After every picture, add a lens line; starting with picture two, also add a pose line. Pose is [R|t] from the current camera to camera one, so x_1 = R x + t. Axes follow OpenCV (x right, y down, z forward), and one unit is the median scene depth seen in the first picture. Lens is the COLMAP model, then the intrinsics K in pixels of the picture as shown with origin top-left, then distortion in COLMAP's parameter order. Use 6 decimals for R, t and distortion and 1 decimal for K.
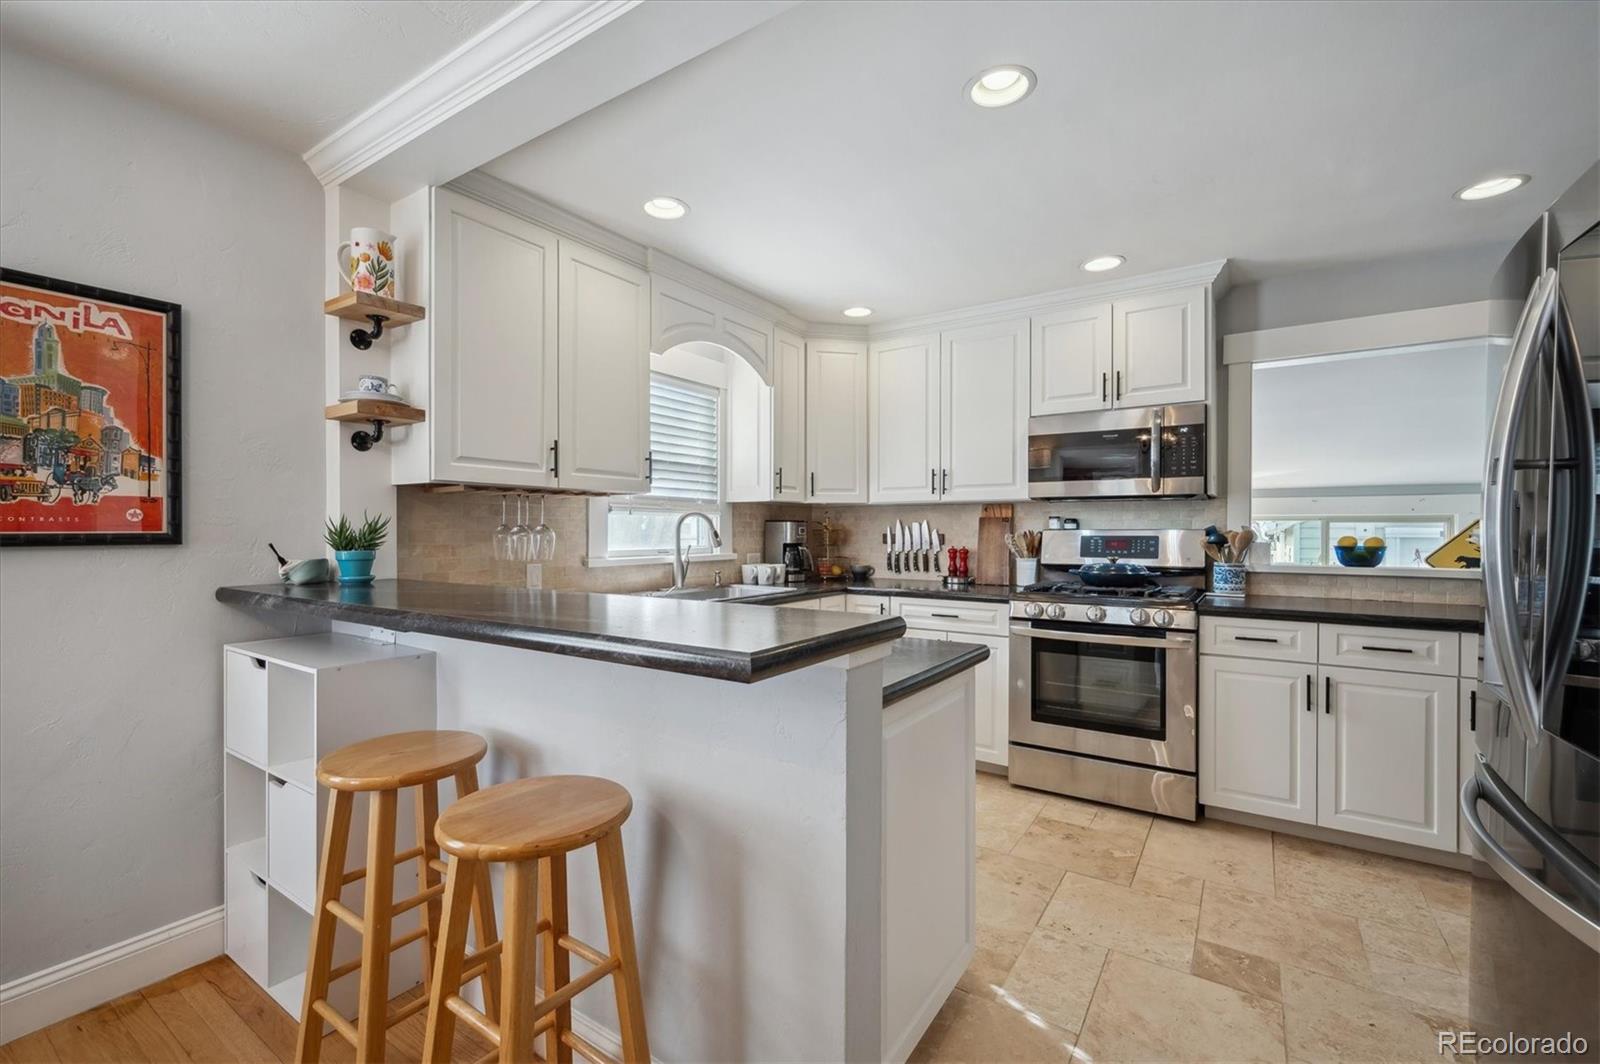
lens RADIAL K [[691.9, 0, 800.0], [0, 691.9, 532.0], [0, 0, 1]] dist [-0.001671, -0.000864]
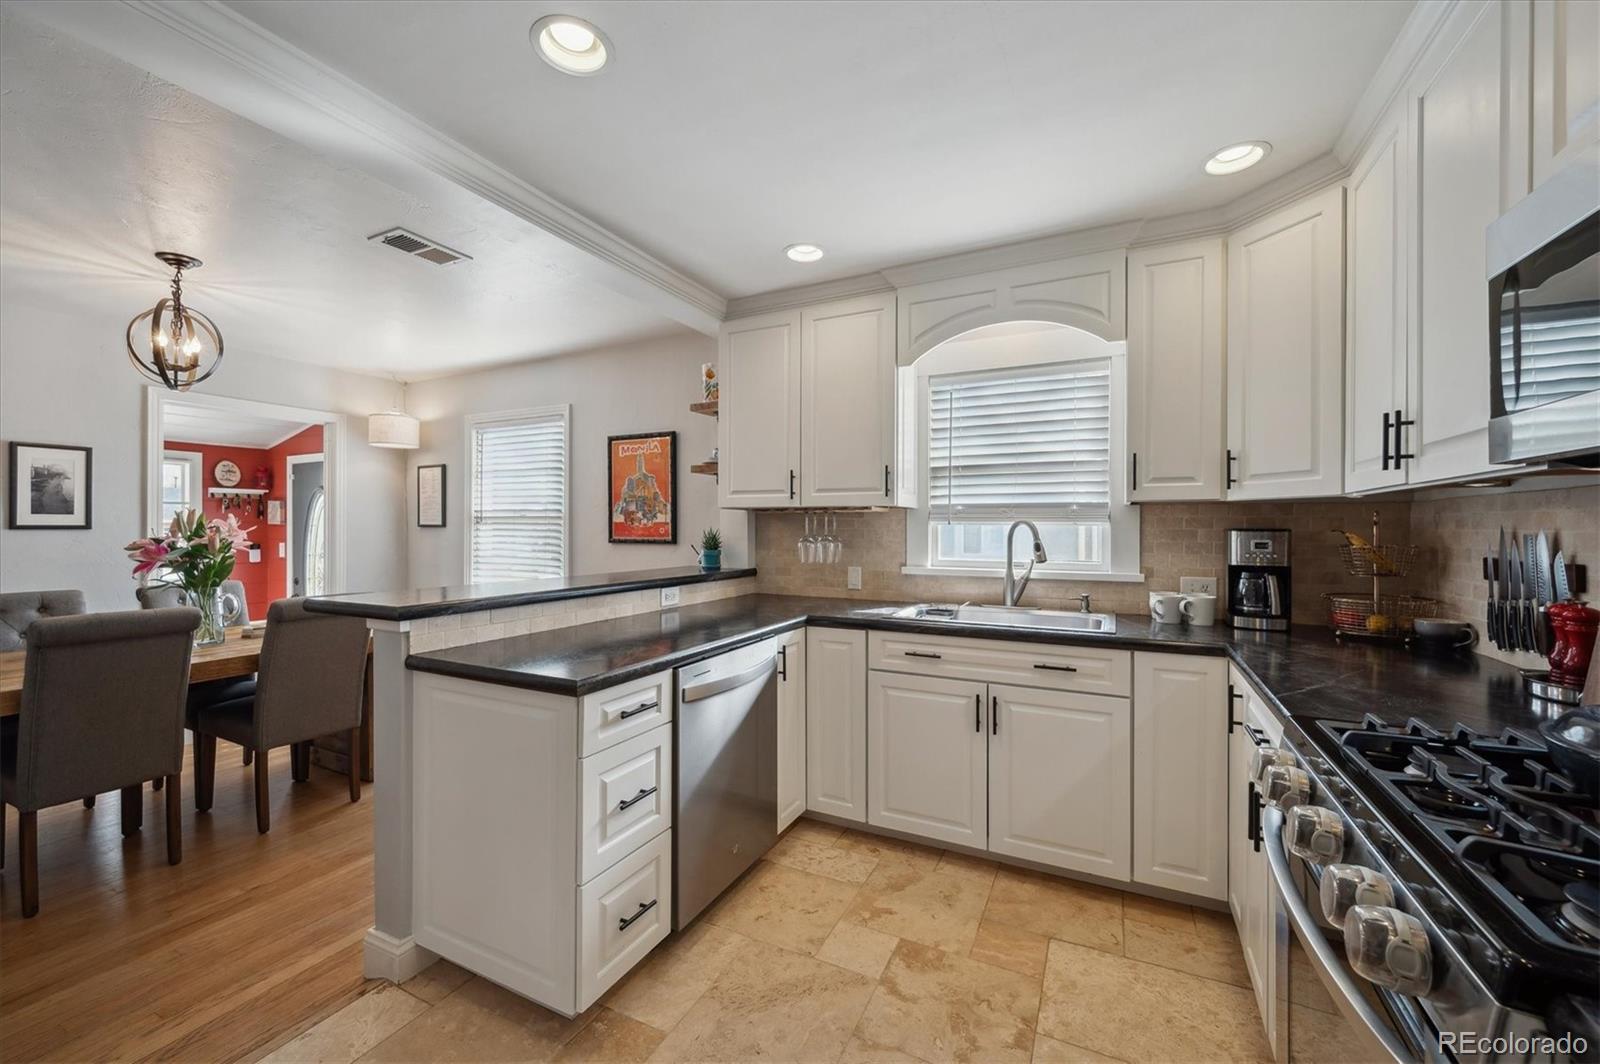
lens RADIAL K [[632.7, 0, 793.3], [0, 632.7, 528.4], [0, 0, 1]] dist [0.001525, 0.000291]
pose [[0.114590, 0.001234, -0.993412, 0.636495], [-0.004590, 0.999989, 0.000713, -0.019737], [0.993402, 0.004478, 0.114594, 0.676948]]
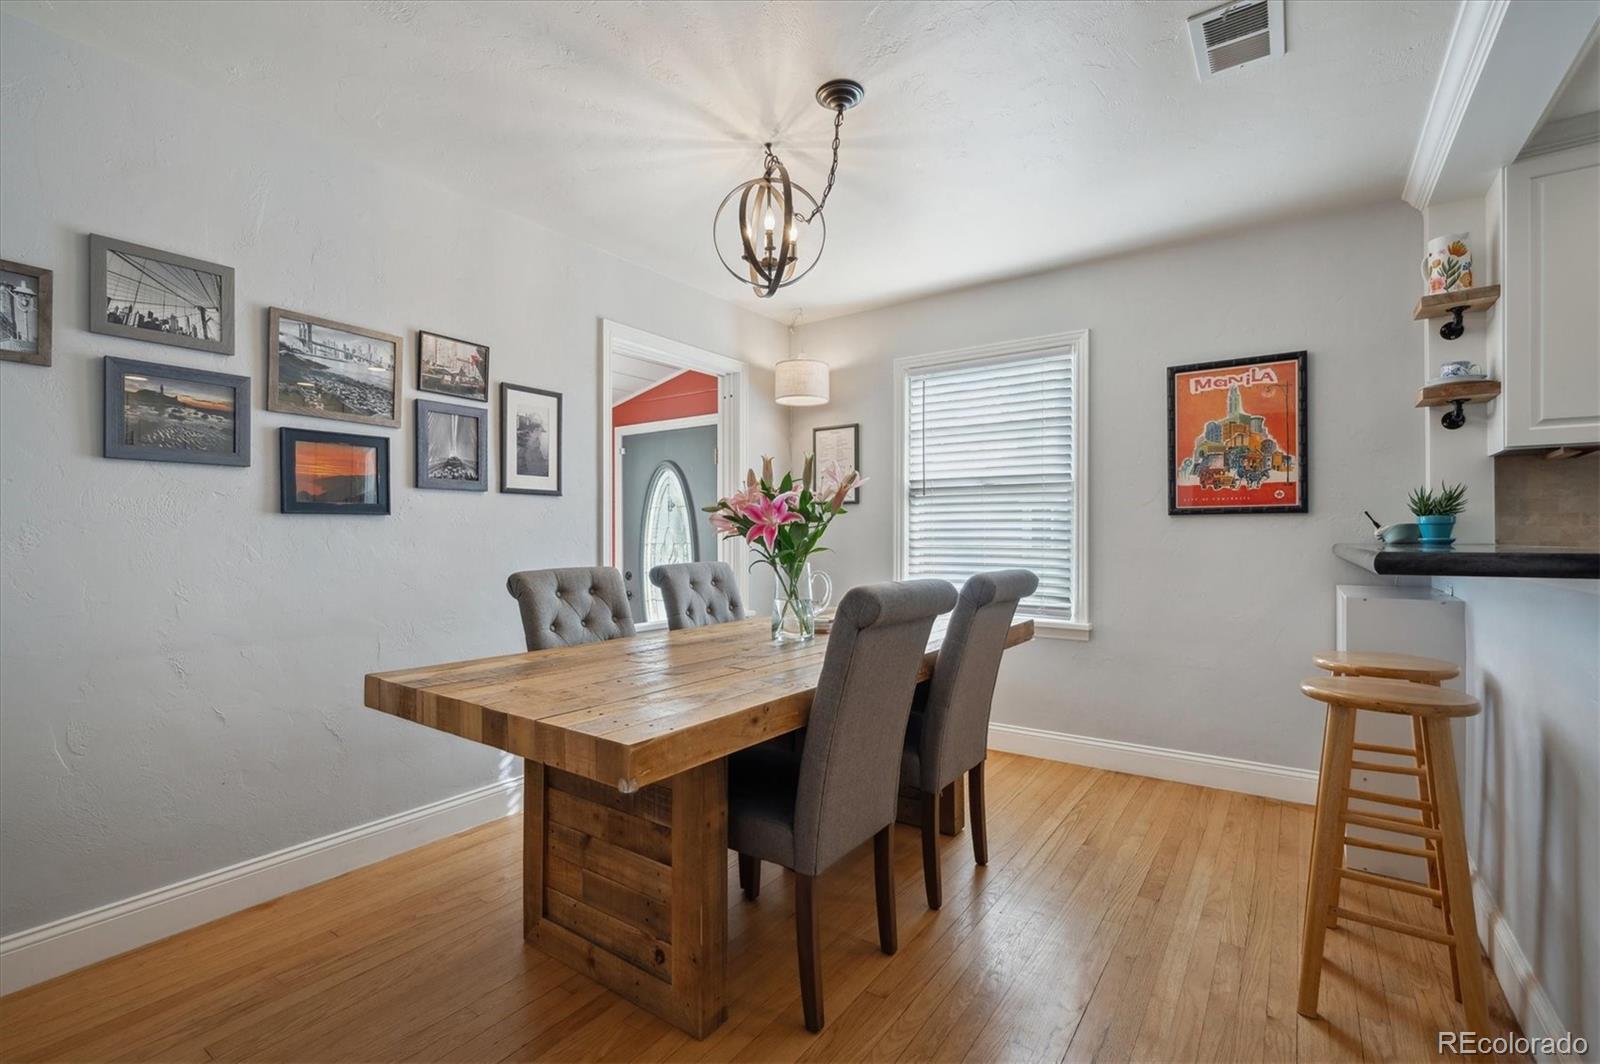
lens RADIAL K [[715.4, 0, 795.6], [0, 715.4, 538.8], [0, 0, 1]] dist [-0.000884, 0.000008]
pose [[-0.027905, 0.002214, -0.999608, 0.392829], [-0.001155, 0.999997, 0.002247, 0.042492], [0.999610, 0.001217, -0.027903, -0.030052]]
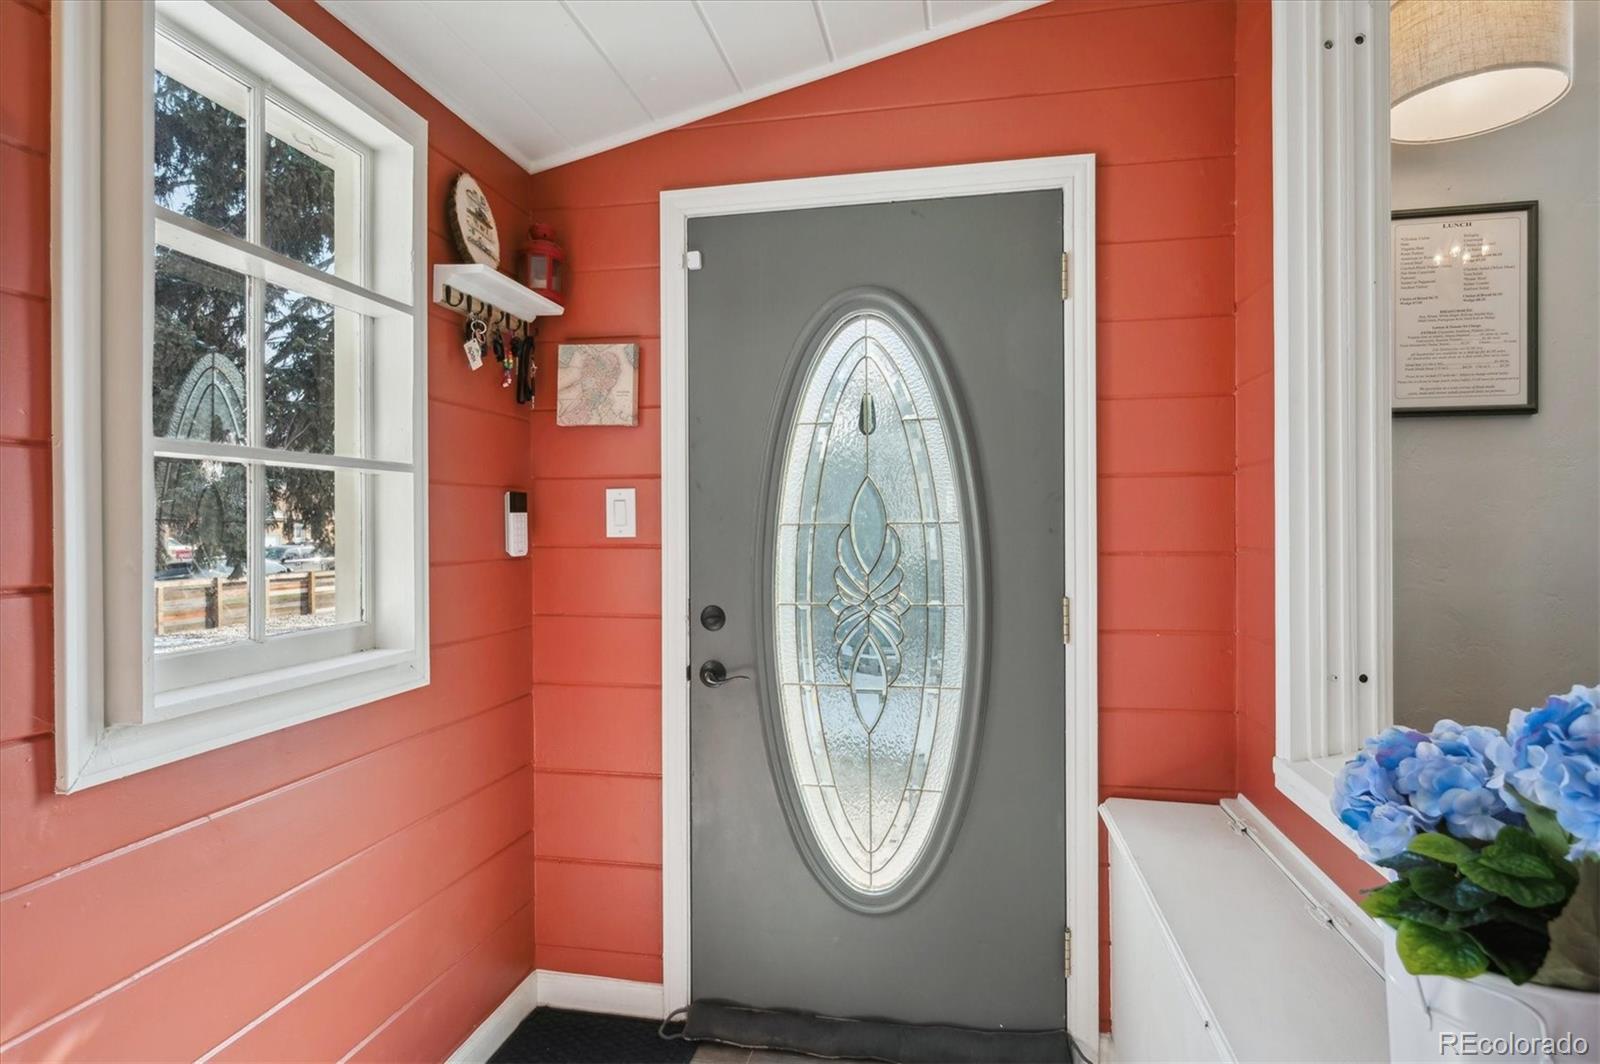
lens RADIAL K [[841.4, 0, 808.1], [0, 841.4, 531.0], [0, 0, 1]] dist [-0.001594, -0.000293]
pose [[0.387433, -0.002170, -0.921895, -0.561112], [0.001847, 0.999997, -0.001578, 0.062698], [0.921896, -0.001091, 0.387436, -0.634706]]
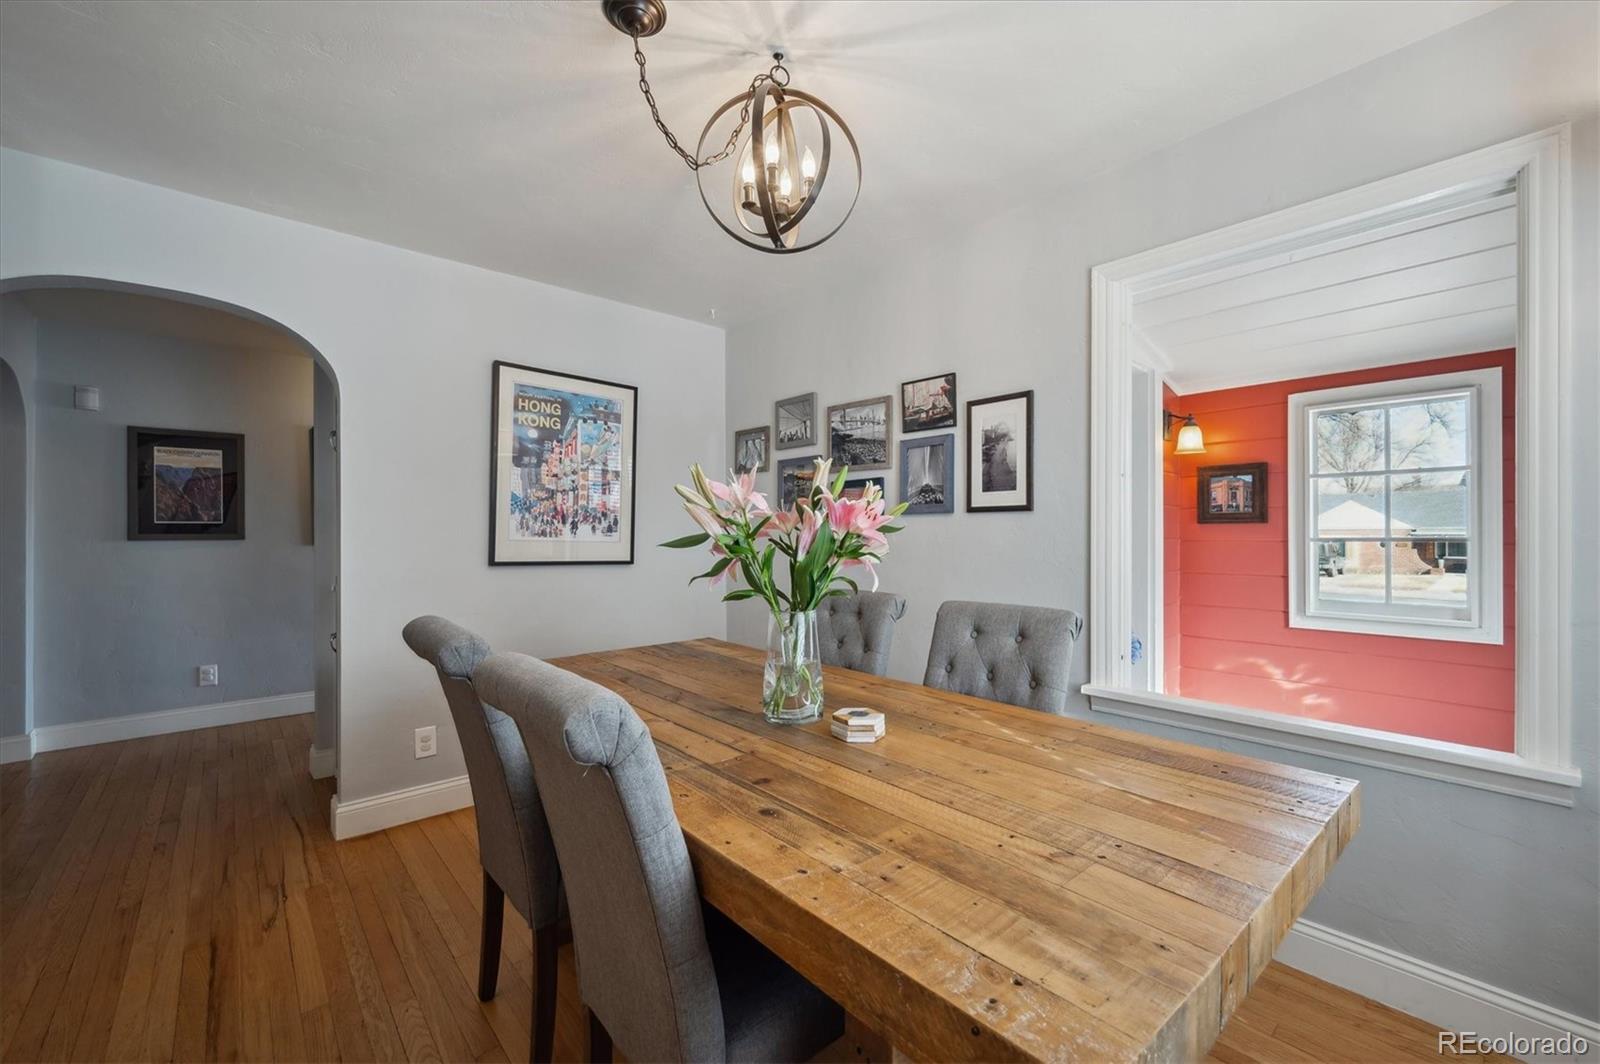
lens RADIAL K [[642.1, 0, 802.0], [0, 642.1, 531.7], [0, 0, 1]] dist [-0.000676, 0.000020]
pose [[-0.967762, 0.000960, 0.251864, -0.483685], [0.001210, 0.999999, 0.000837, 0.010645], [-0.251863, 0.001114, -0.967762, 0.400341]]
